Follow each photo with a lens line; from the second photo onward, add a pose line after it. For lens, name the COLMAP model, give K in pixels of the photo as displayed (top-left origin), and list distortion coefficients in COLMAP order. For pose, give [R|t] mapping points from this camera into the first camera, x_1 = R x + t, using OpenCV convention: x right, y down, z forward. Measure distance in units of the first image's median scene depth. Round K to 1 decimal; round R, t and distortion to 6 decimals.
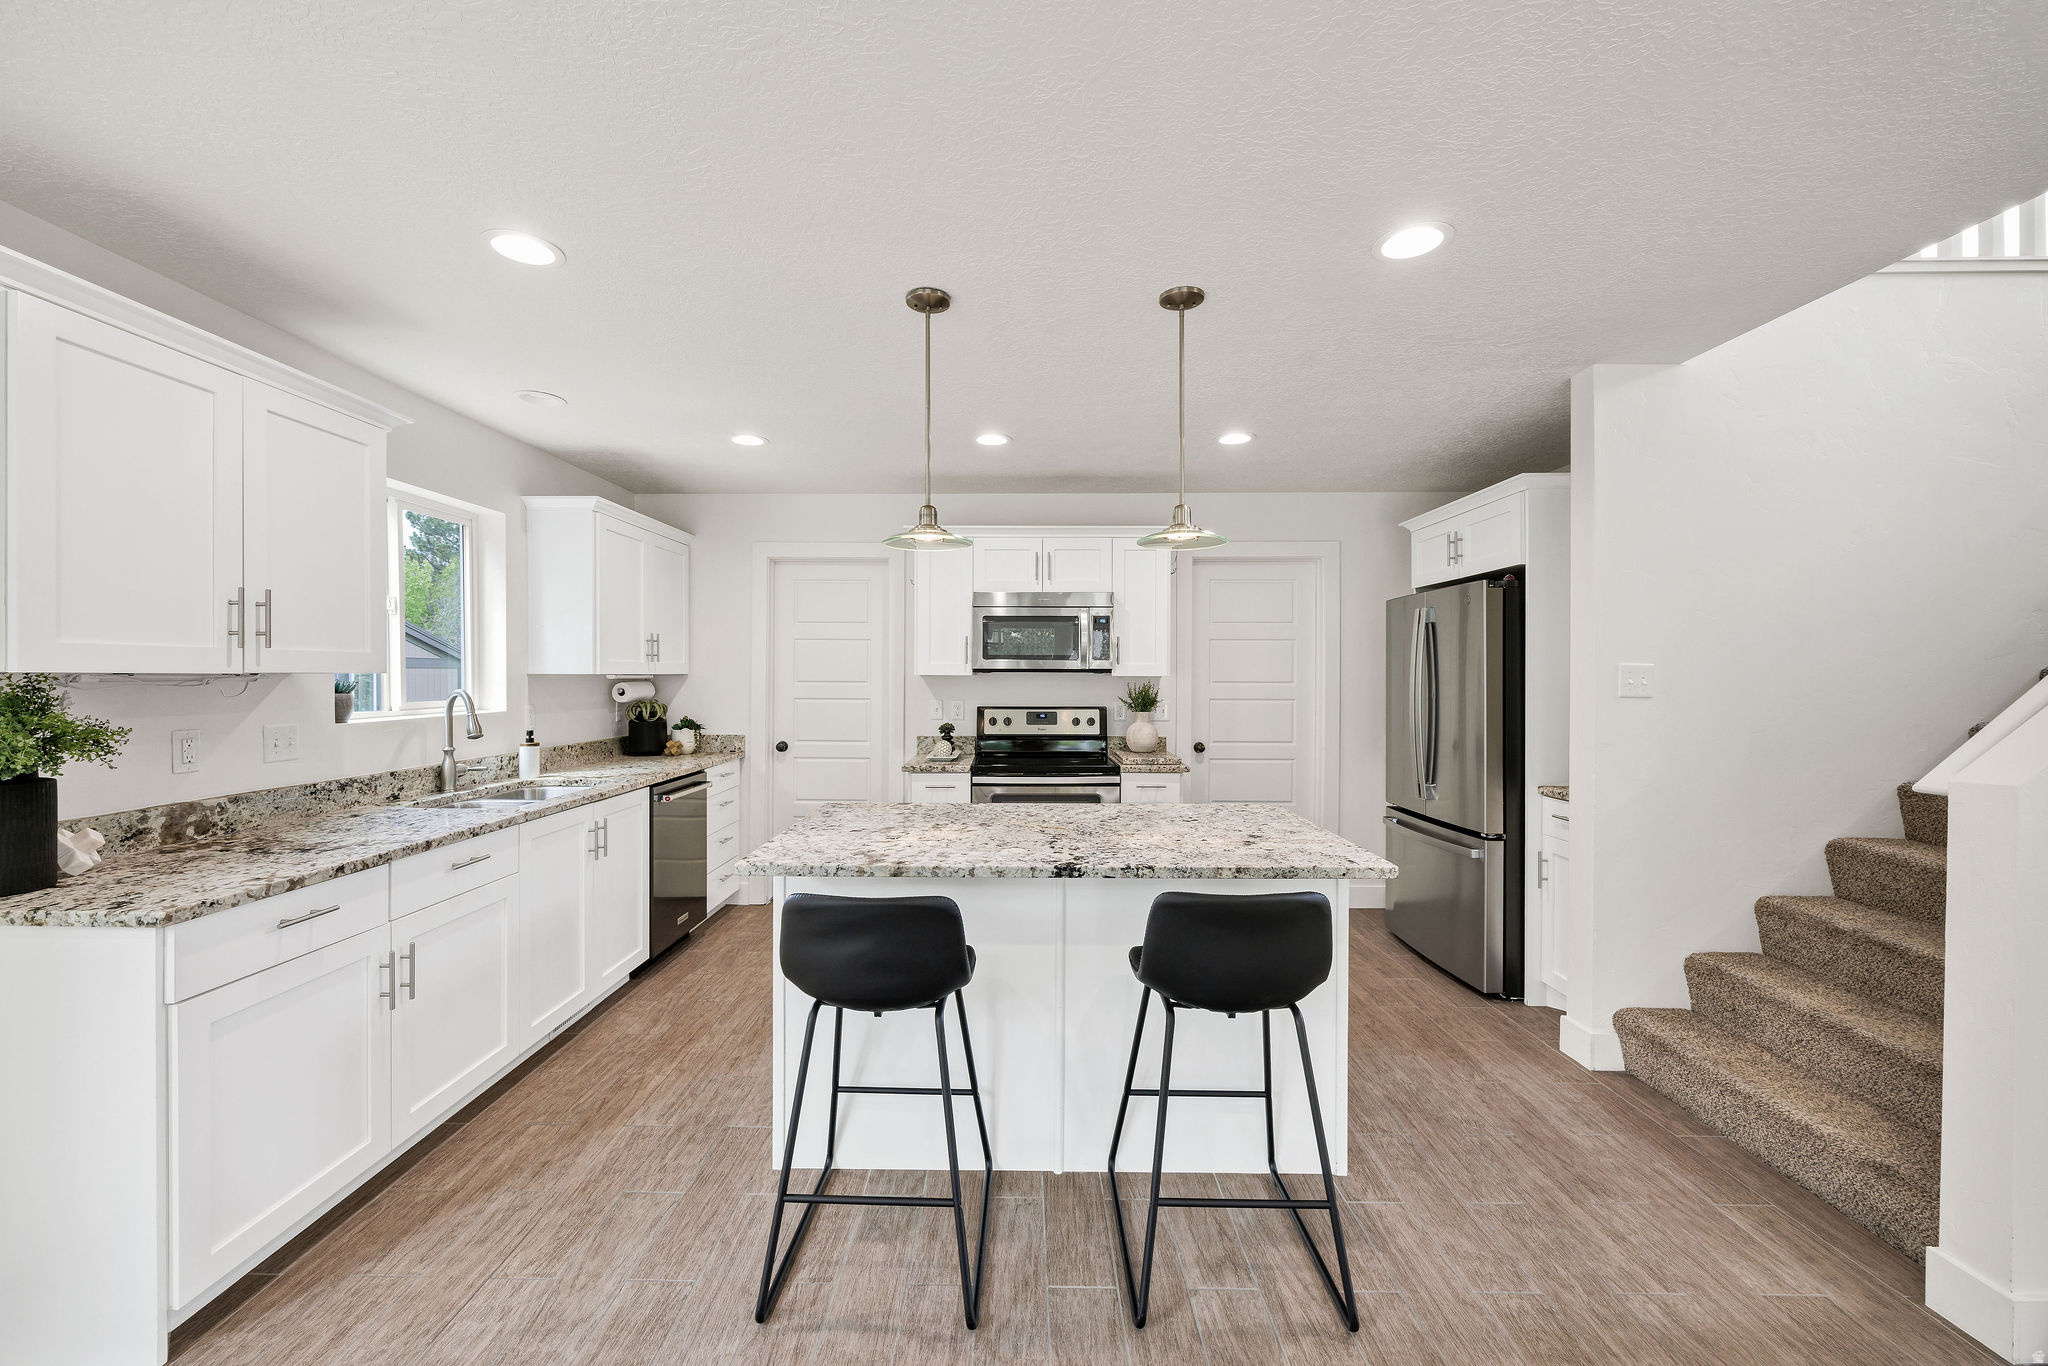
lens RADIAL K [[809.2, 0, 1010.6], [0, 809.2, 677.4], [0, 0, 1]] dist [-0.000596, -0.000395]
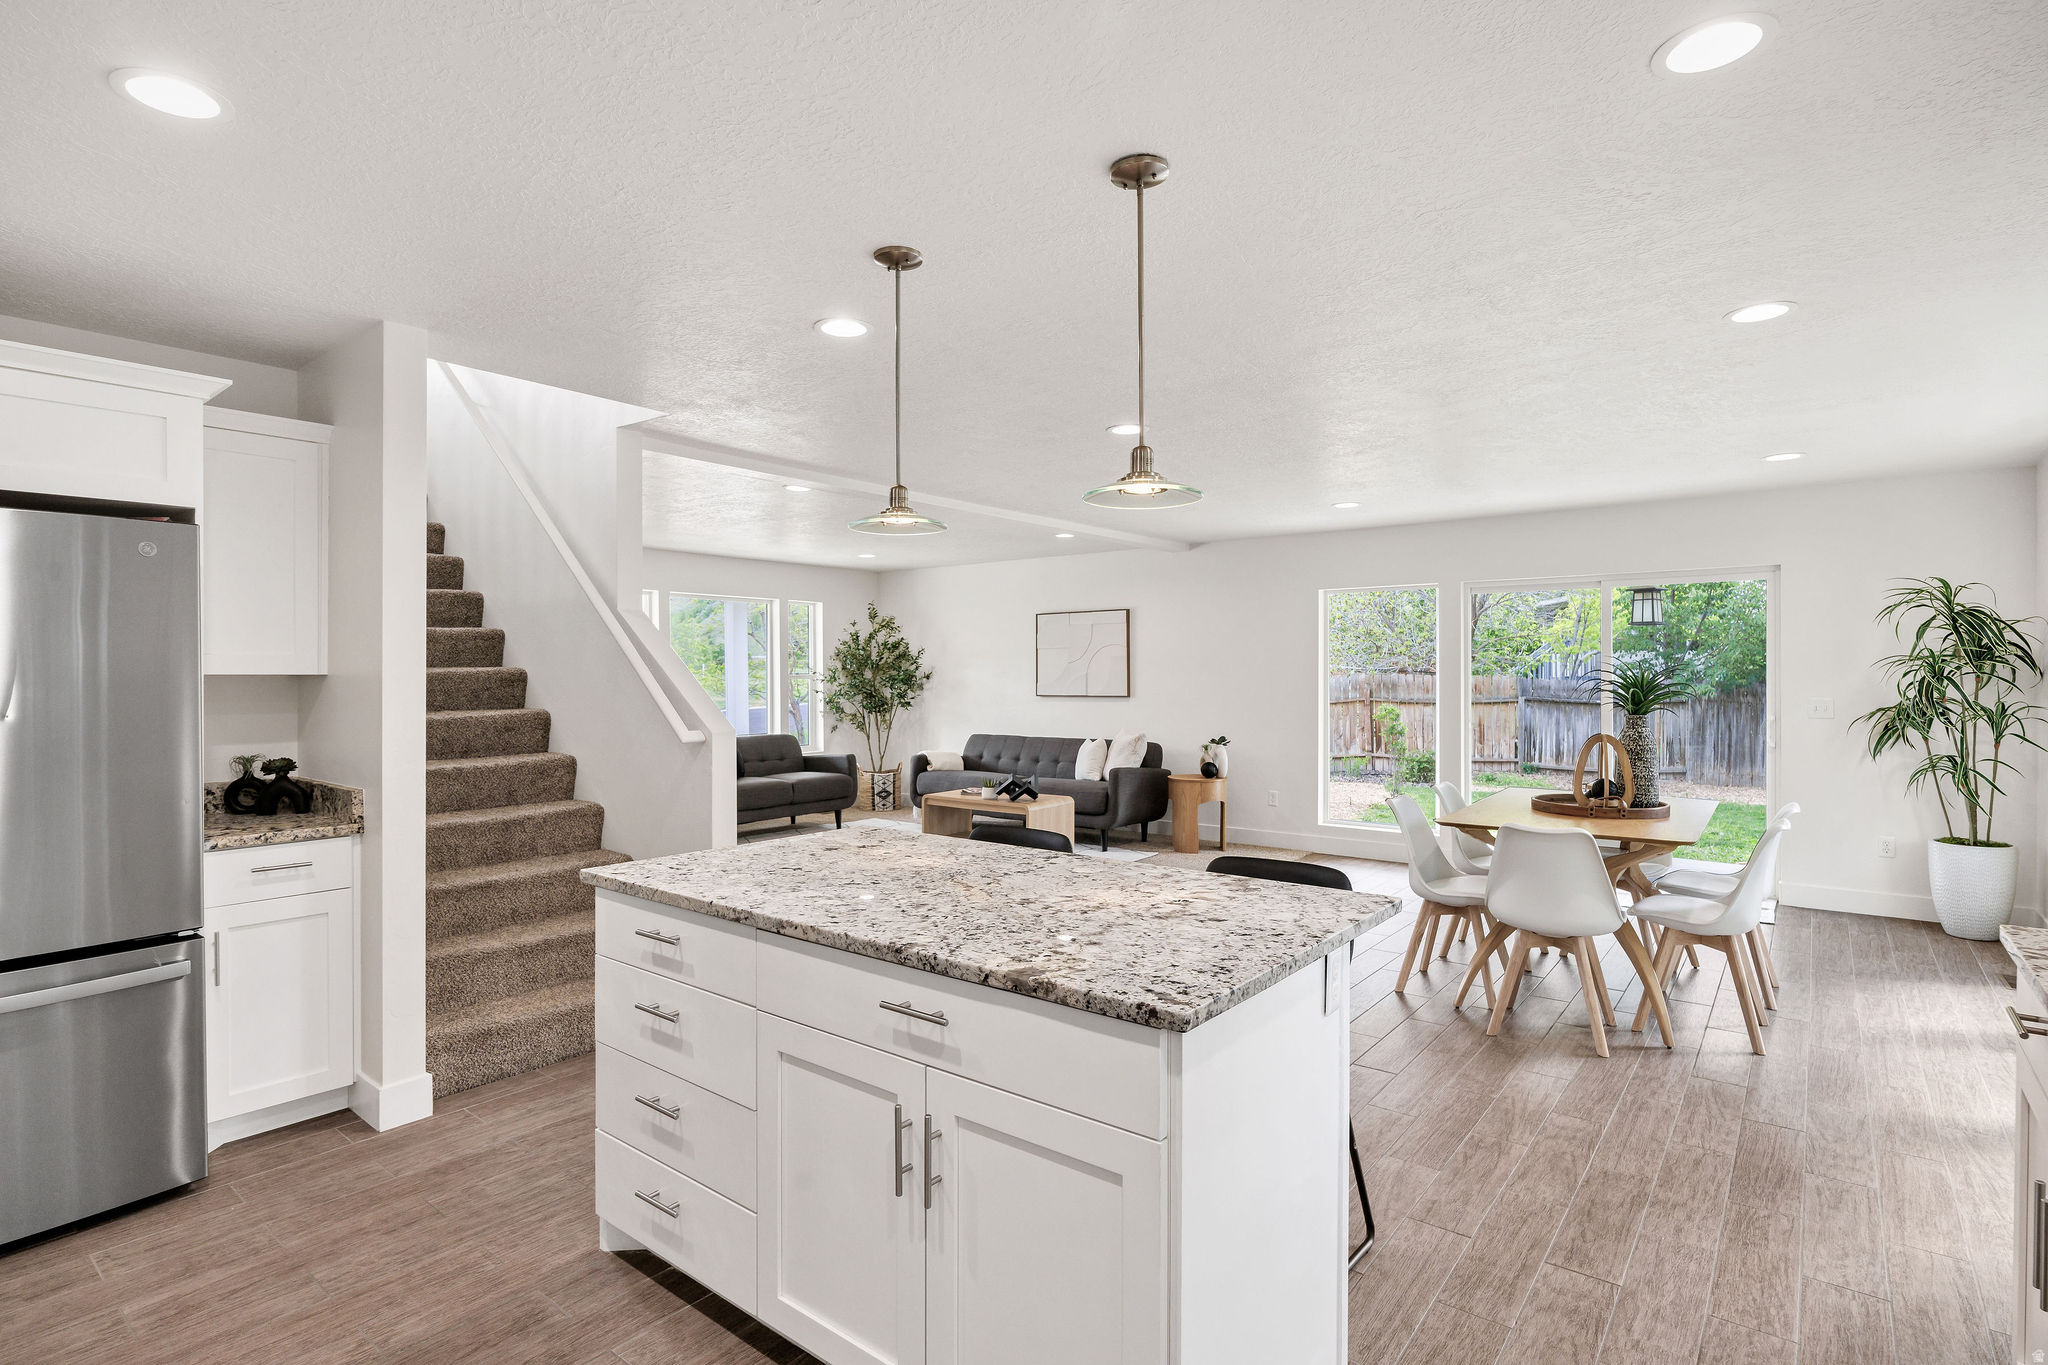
lens RADIAL K [[1038.0, 0, 981.8], [0, 1038.0, 672.6], [0, 0, 1]] dist [-0.008110, -0.000339]
pose [[-0.789931, 0.004902, 0.613177, -0.314798], [0.004426, 0.999988, -0.002292, -0.002780], [-0.613180, 0.000904, -0.789942, 1.006642]]
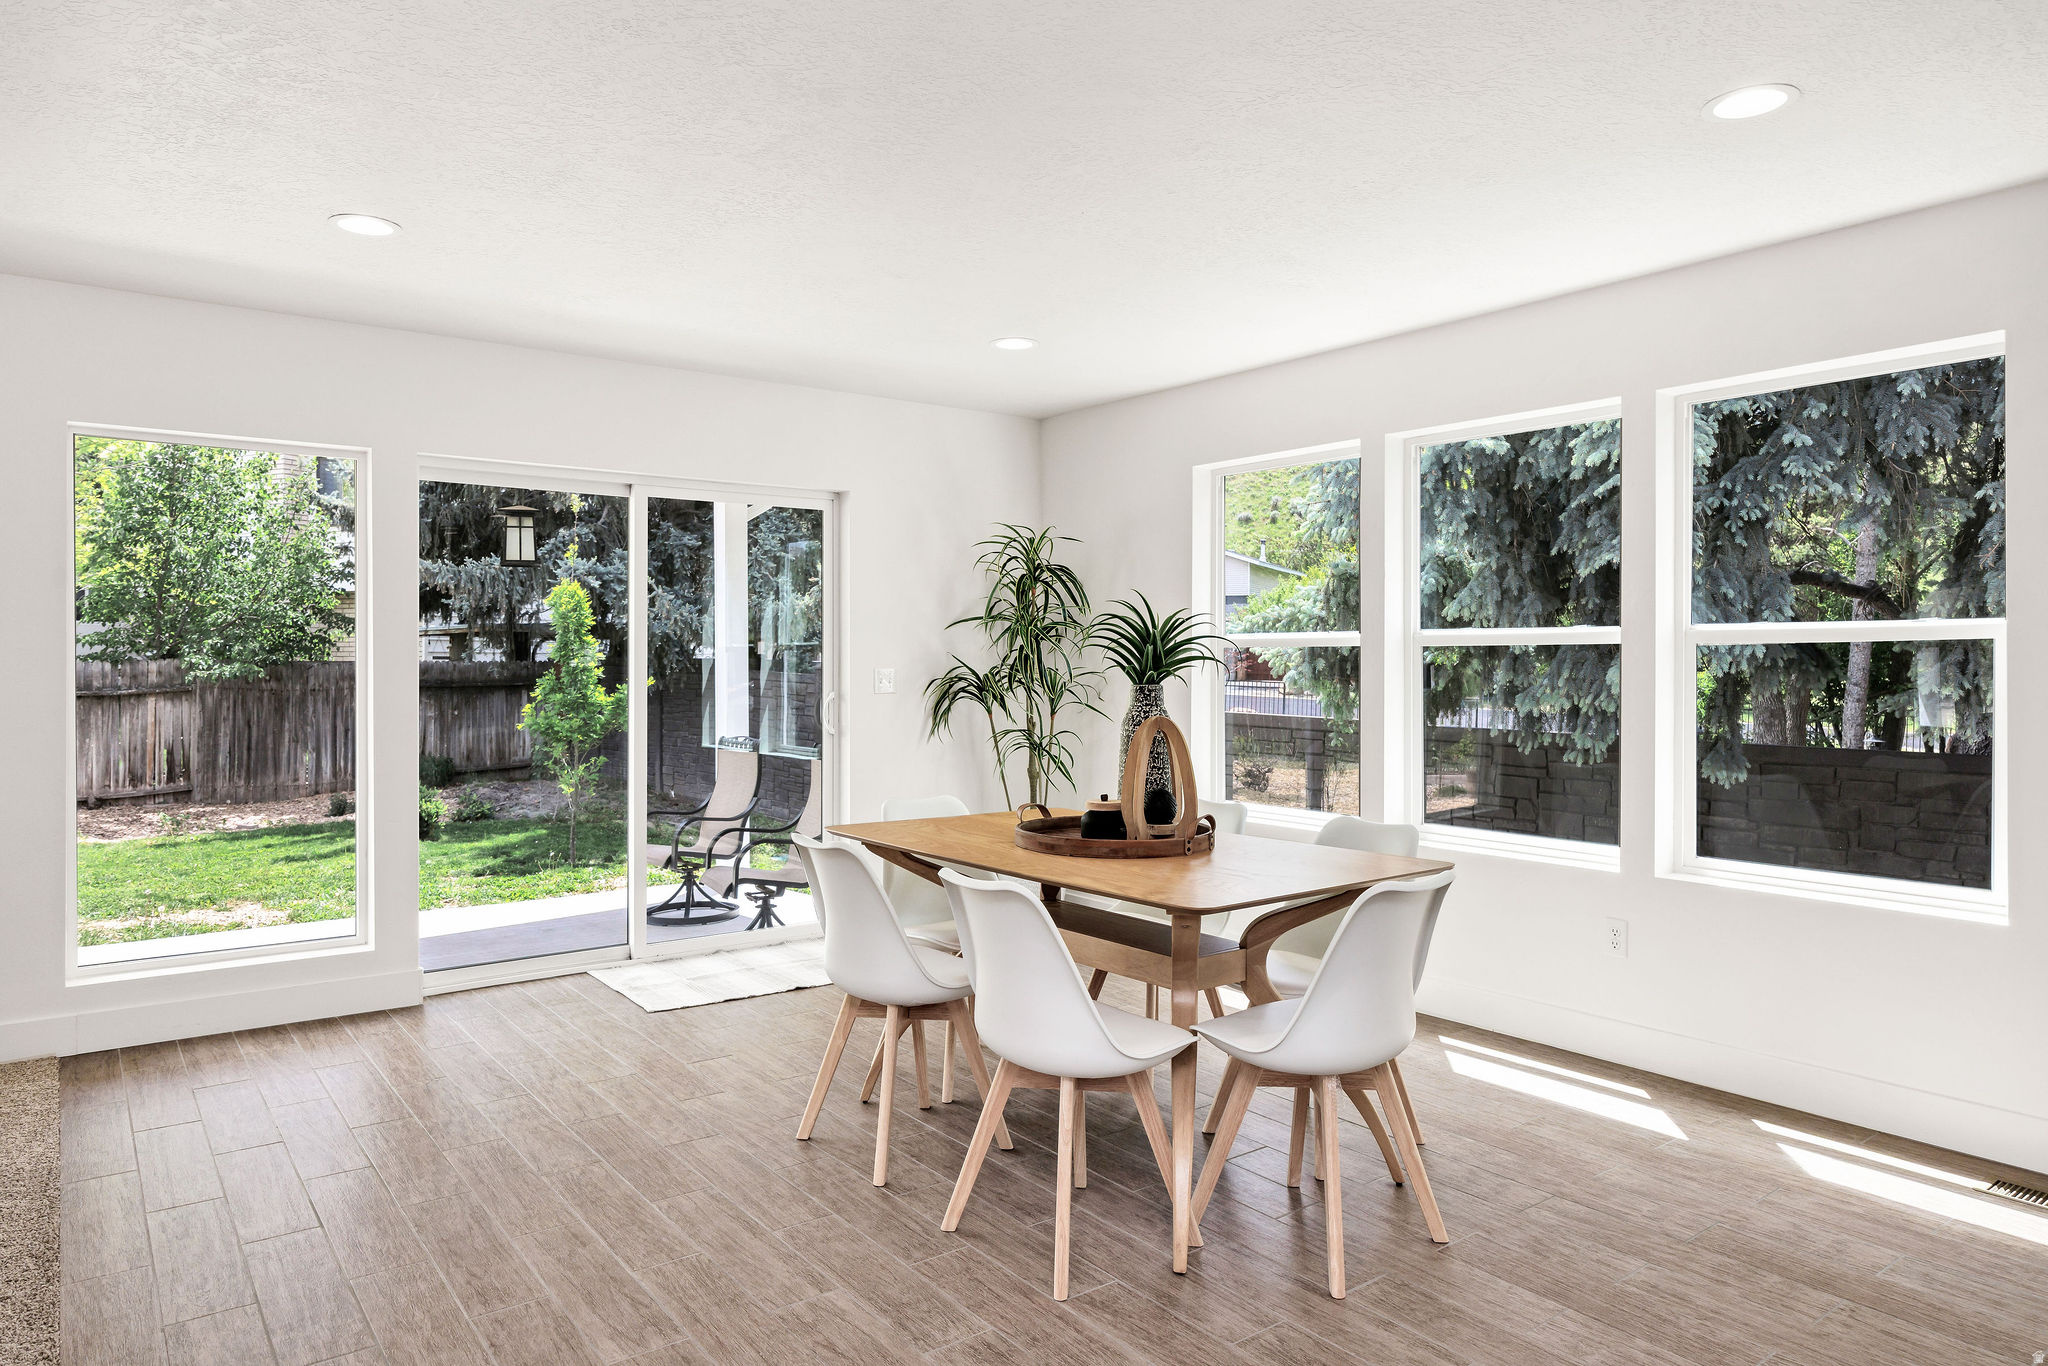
lens RADIAL K [[1292.0, 0, 1022.3], [0, 1292.0, 674.9], [0, 0, 1]] dist [-0.004823, -0.000250]
pose [[-0.781592, 0.011510, -0.623684, 0.406811], [0.002637, 0.999882, 0.015148, 0.022605], [0.623784, 0.010195, -0.781530, 0.355323]]
